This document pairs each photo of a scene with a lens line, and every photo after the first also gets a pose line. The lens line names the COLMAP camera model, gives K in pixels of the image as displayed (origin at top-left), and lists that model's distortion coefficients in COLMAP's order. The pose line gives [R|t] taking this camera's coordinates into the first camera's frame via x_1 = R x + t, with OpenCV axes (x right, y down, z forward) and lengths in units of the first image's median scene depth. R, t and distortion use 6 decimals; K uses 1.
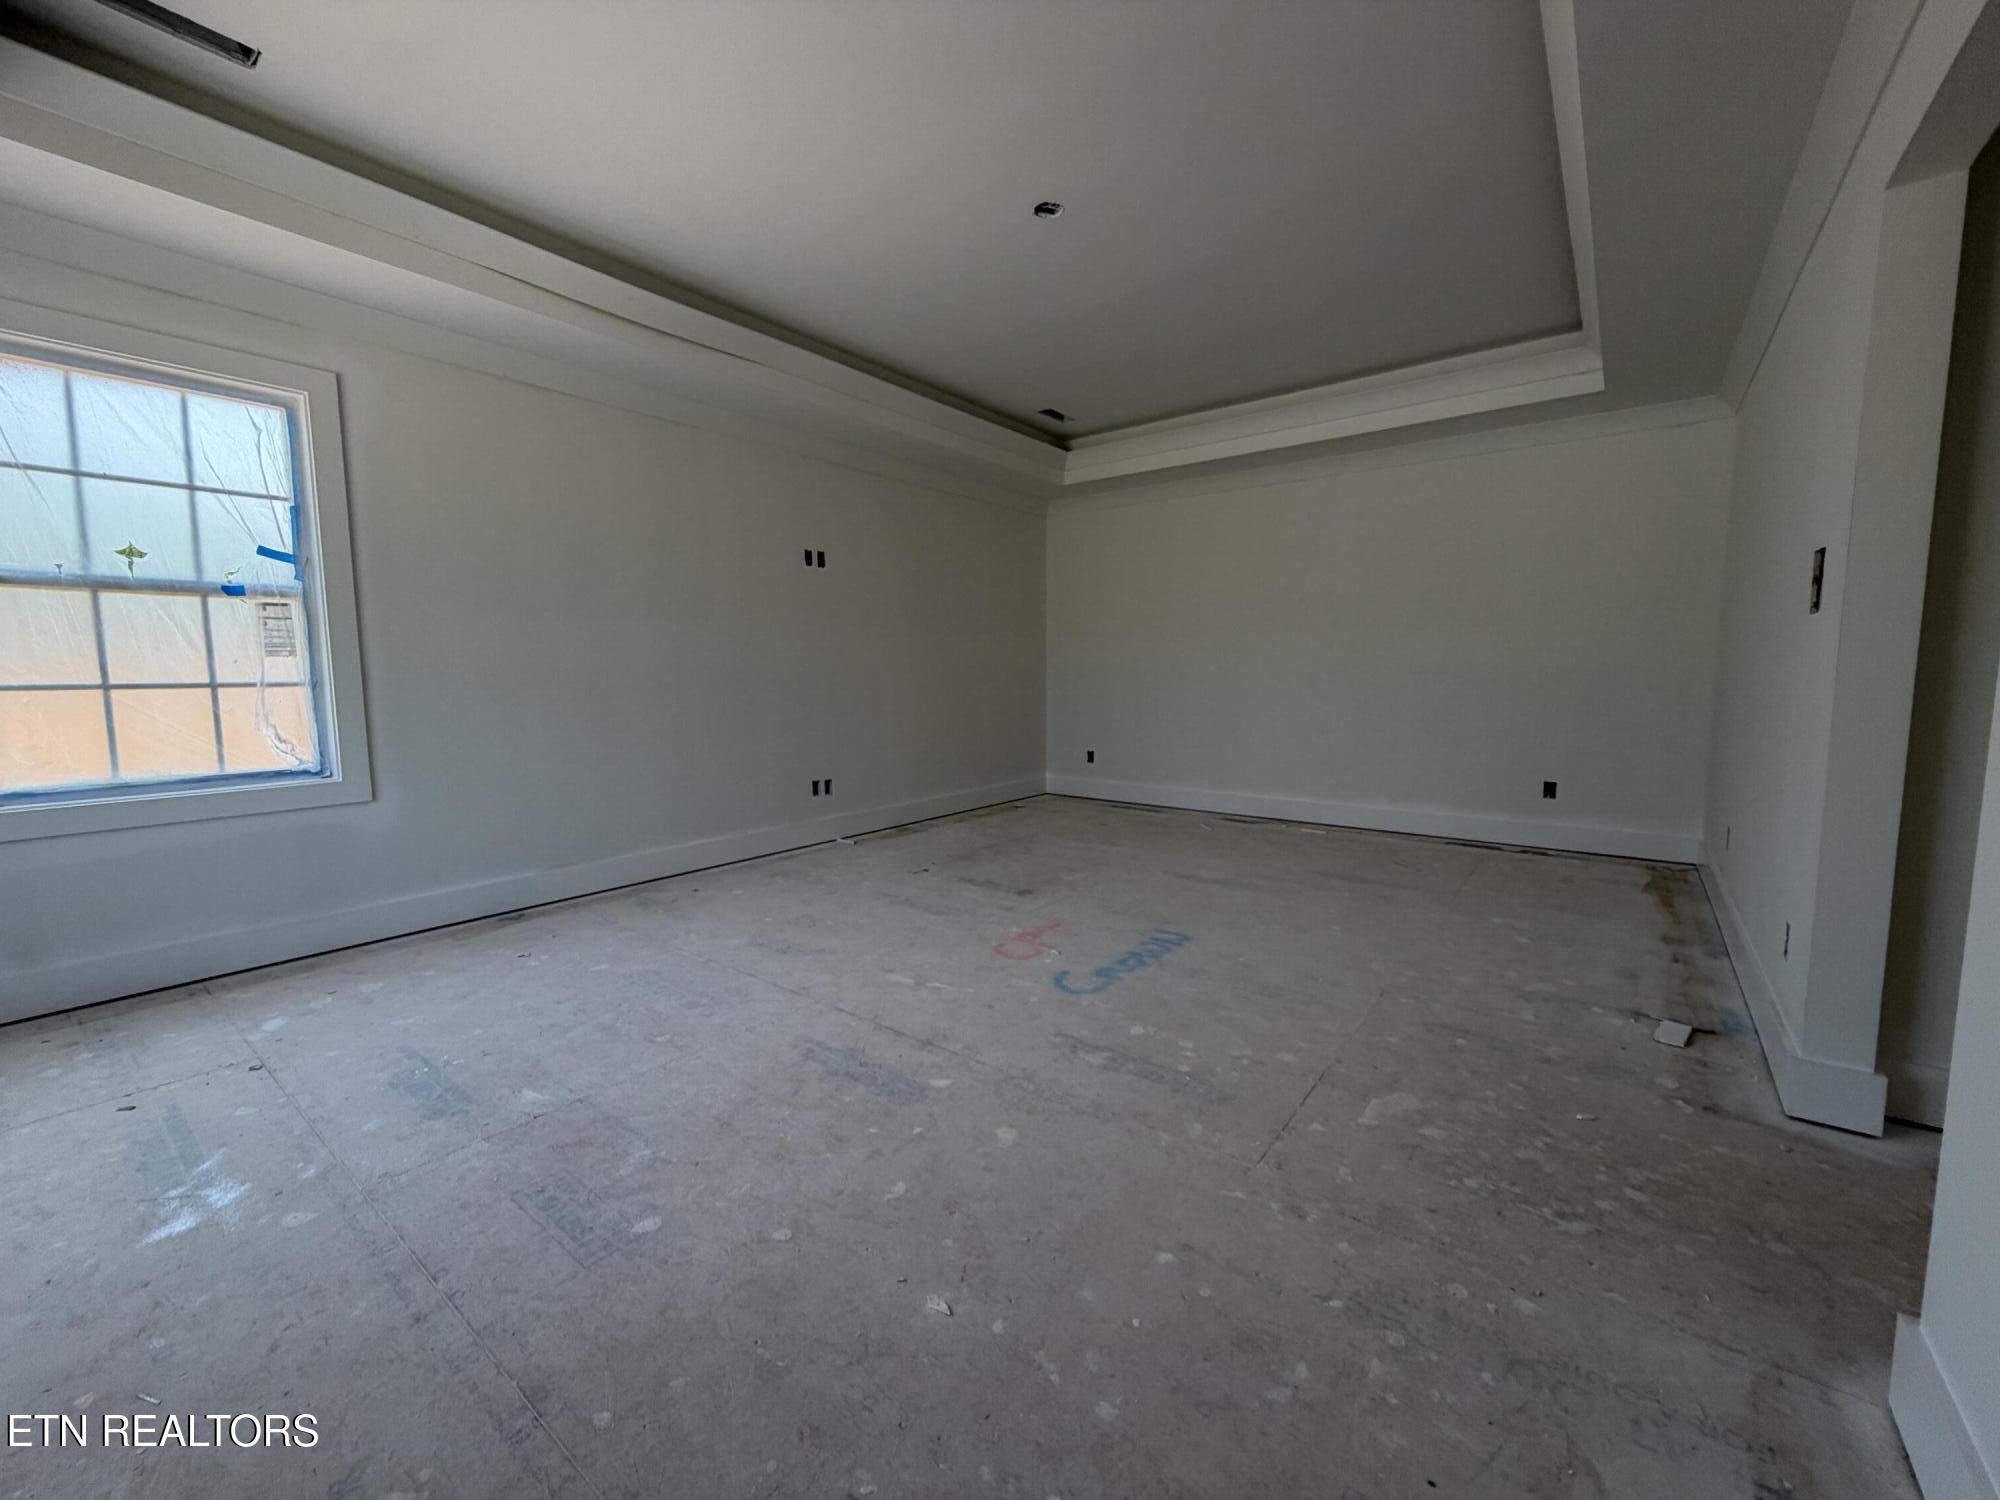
lens RADIAL K [[795.6, 0, 1005.8], [0, 795.6, 749.3], [0, 0, 1]] dist [0.000941, 0.000149]
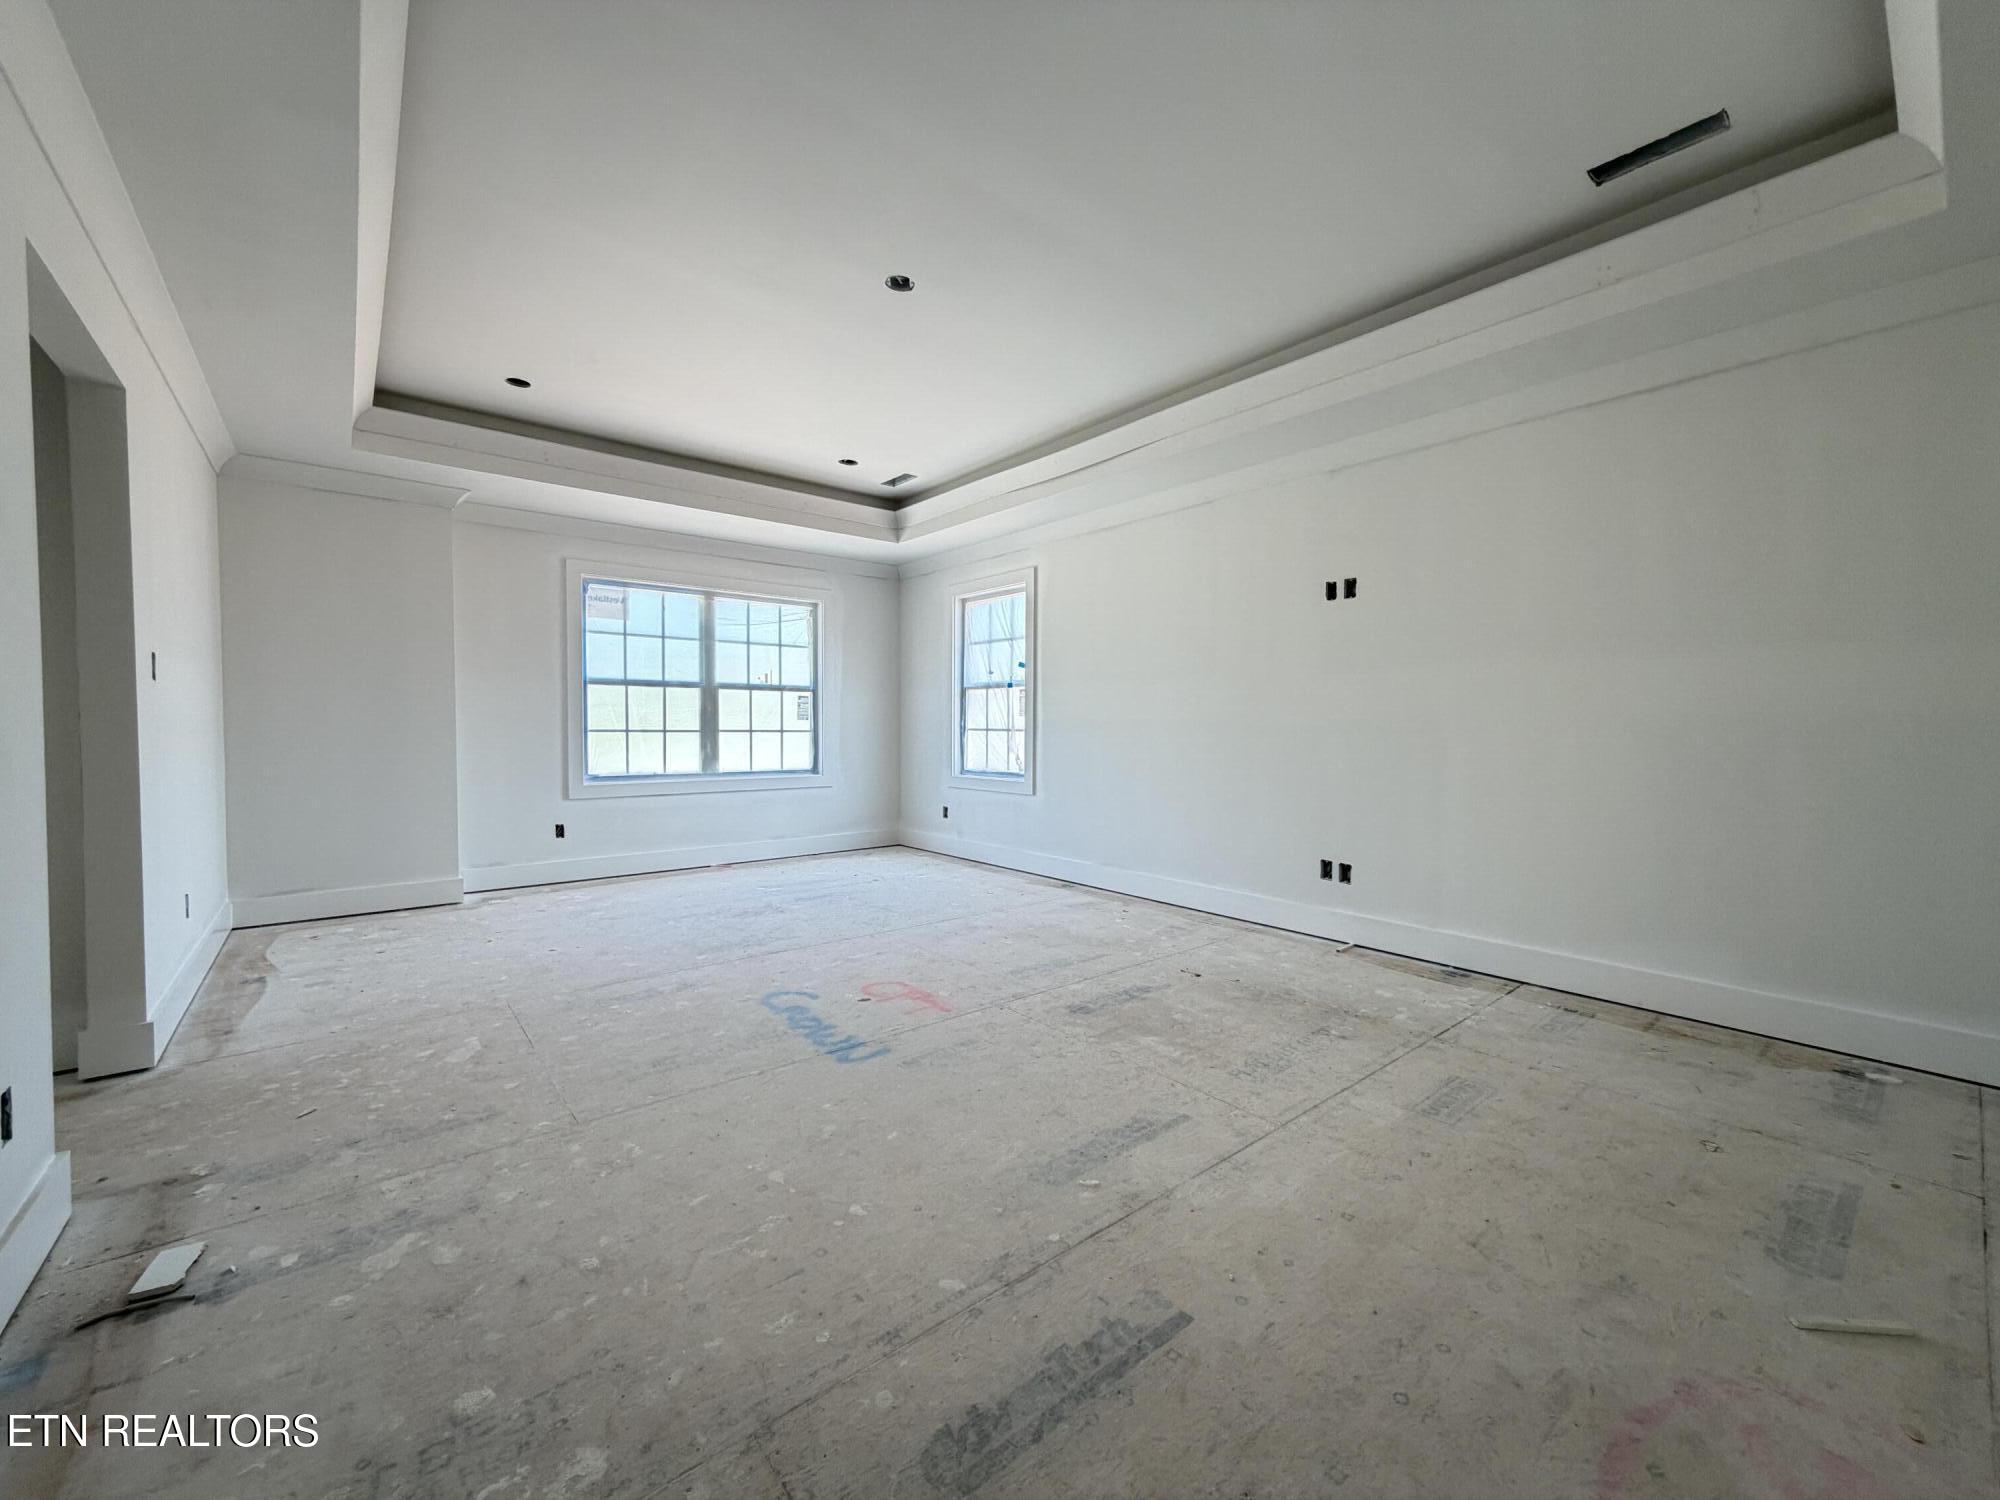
lens RADIAL K [[795.6, 0, 1005.8], [0, 795.6, 749.3], [0, 0, 1]] dist [0.000941, 0.000149]
pose [[-0.219968, 0.036129, -0.974838, 1.047583], [-0.099446, 0.993277, 0.059252, -0.149612], [0.970425, 0.109978, -0.214896, 1.411544]]
